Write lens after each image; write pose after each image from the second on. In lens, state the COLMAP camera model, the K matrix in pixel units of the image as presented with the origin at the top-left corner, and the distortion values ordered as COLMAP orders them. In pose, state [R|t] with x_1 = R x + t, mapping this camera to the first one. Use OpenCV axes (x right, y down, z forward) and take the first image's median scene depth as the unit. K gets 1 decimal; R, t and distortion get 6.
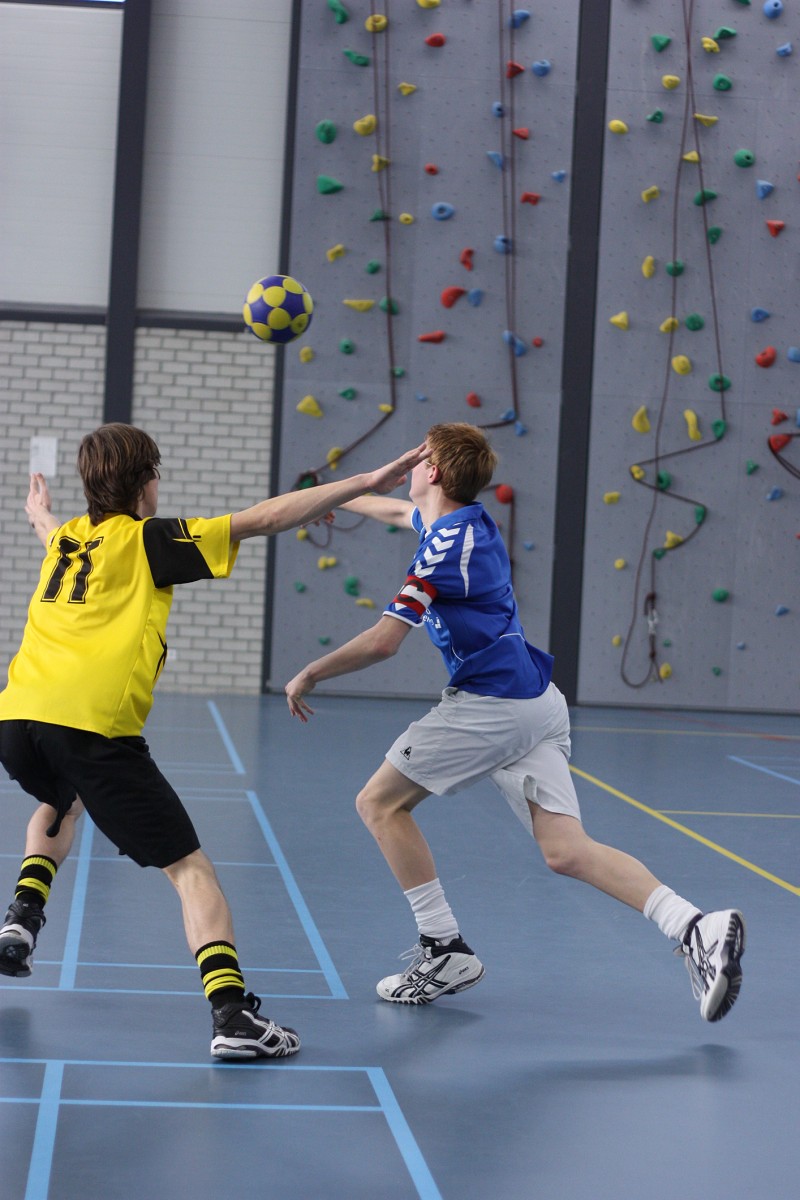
lens RADIAL K [[2797.7, 0, 425.8], [0, 2797.7, 657.8], [0, 0, 1]] dist [-0.114737, 0.000000]
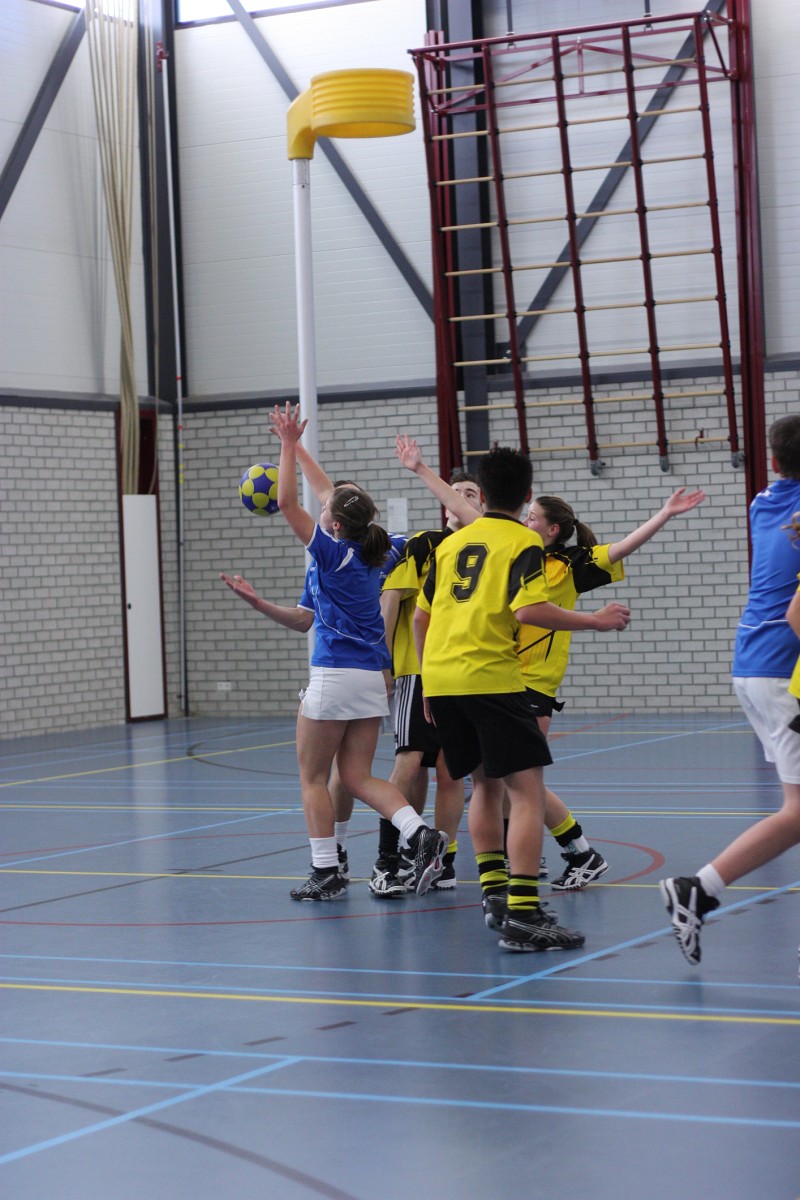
lens RADIAL K [[2797.7, 0, 400.1], [0, 2797.7, 584.7], [0, 0, 1]] dist [-0.114737, 0.000000]
pose [[0.833620, -0.075509, -0.547152, 0.485977], [0.053018, 0.996976, -0.056810, 0.021099], [0.549788, 0.018349, 0.835103, 0.047615]]
